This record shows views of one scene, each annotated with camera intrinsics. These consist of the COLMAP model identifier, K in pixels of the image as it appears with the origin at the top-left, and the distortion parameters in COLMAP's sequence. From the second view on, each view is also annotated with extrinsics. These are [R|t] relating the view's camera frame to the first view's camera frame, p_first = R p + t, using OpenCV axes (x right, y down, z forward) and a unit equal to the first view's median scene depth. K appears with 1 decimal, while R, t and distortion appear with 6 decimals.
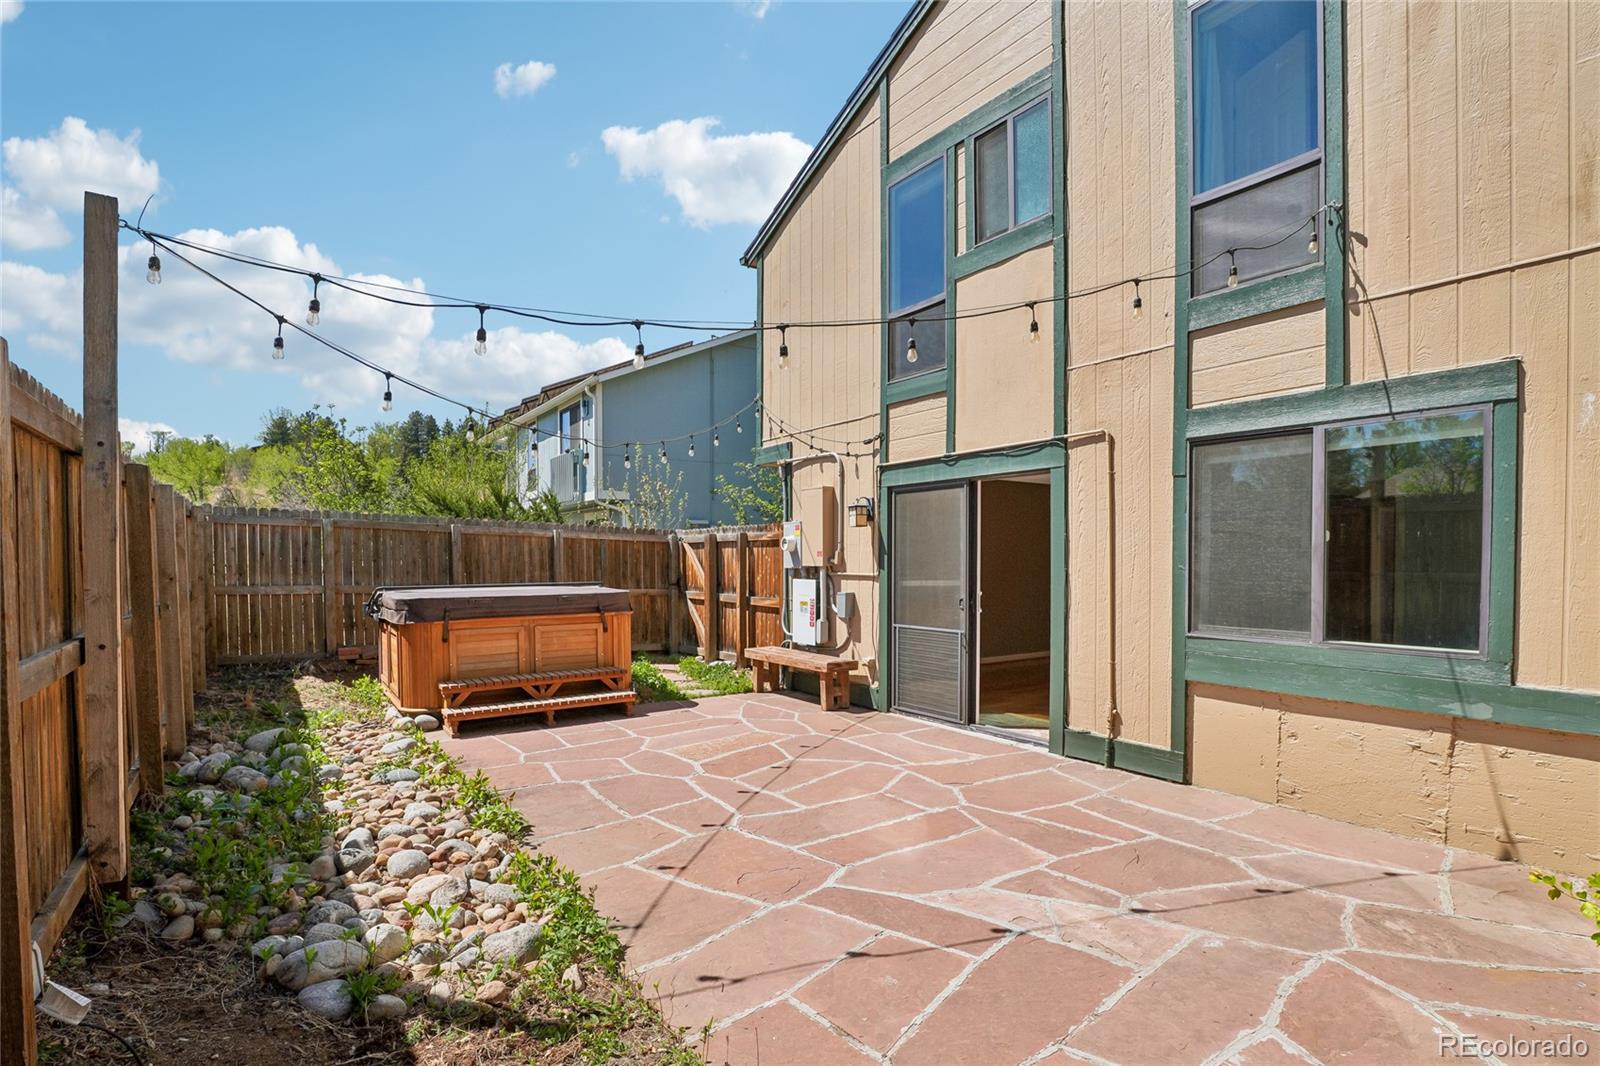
lens RADIAL K [[794.3, 0, 800.0], [0, 794.3, 533.0], [0, 0, 1]] dist [-0.026572, 0.000687]
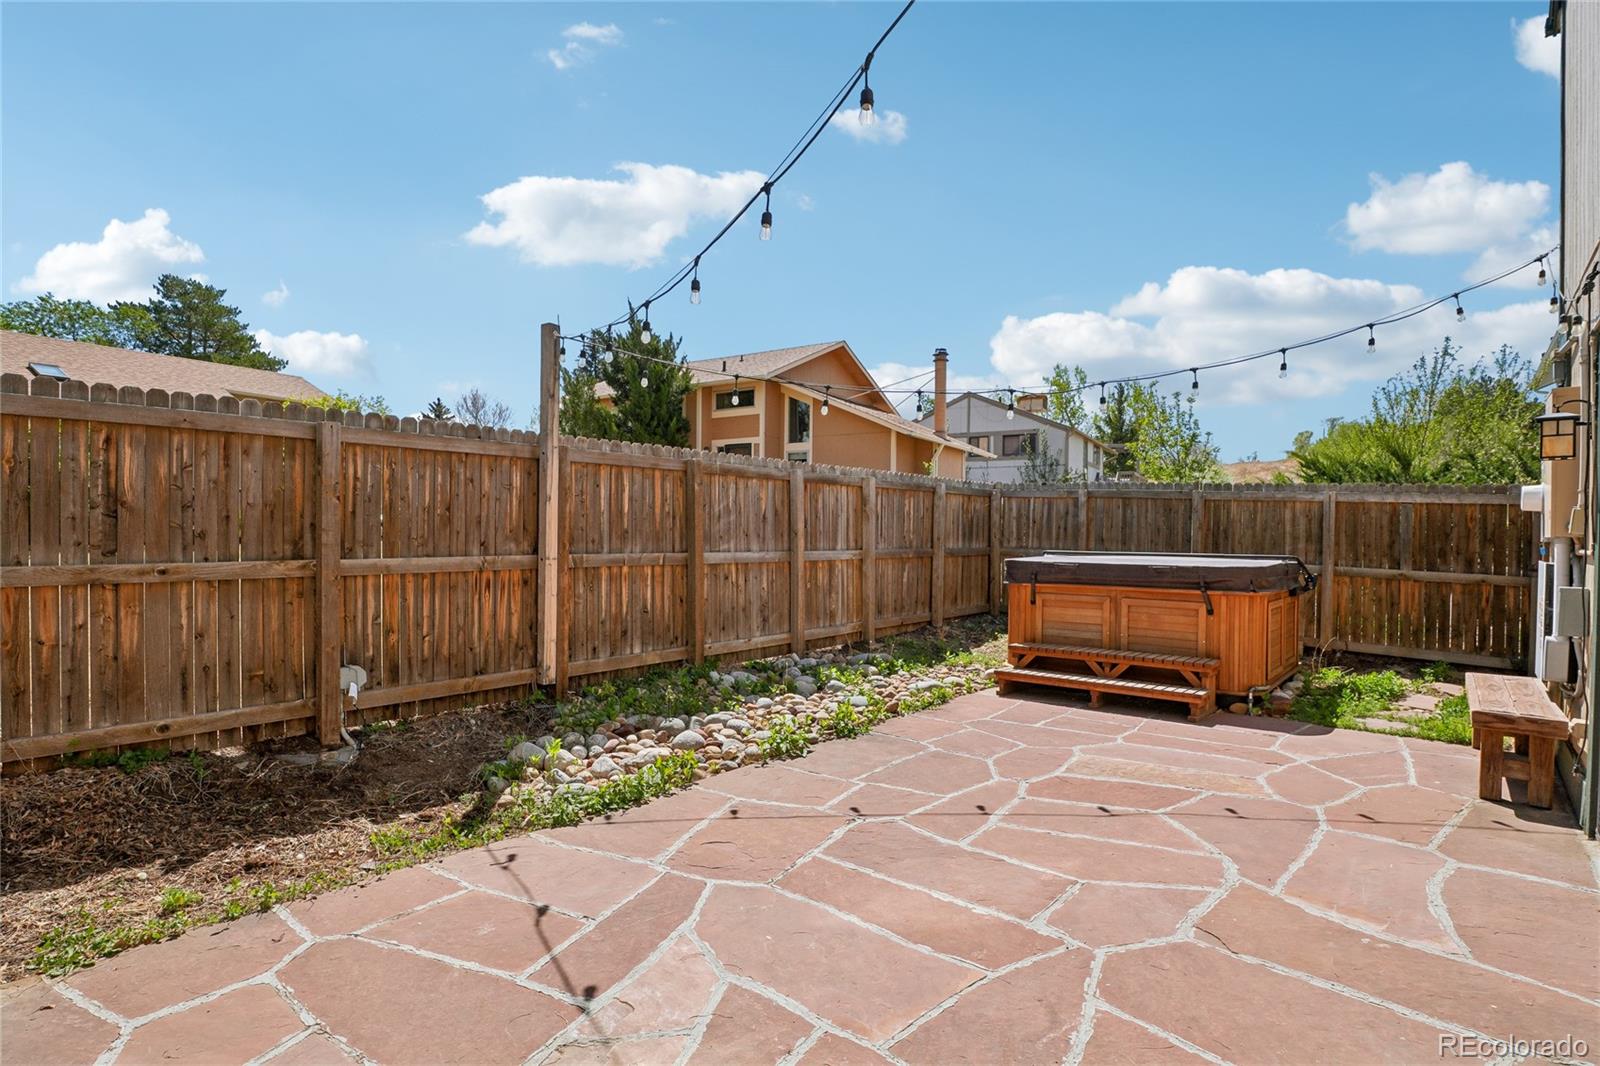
lens RADIAL K [[781.7, 0, 793.7], [0, 781.7, 528.9], [0, 0, 1]] dist [-0.036207, 0.008435]
pose [[0.273188, 0.003178, -0.961955, 0.428980], [0.017131, 0.999820, 0.008168, 0.026978], [0.961808, -0.018710, 0.273085, 0.423243]]
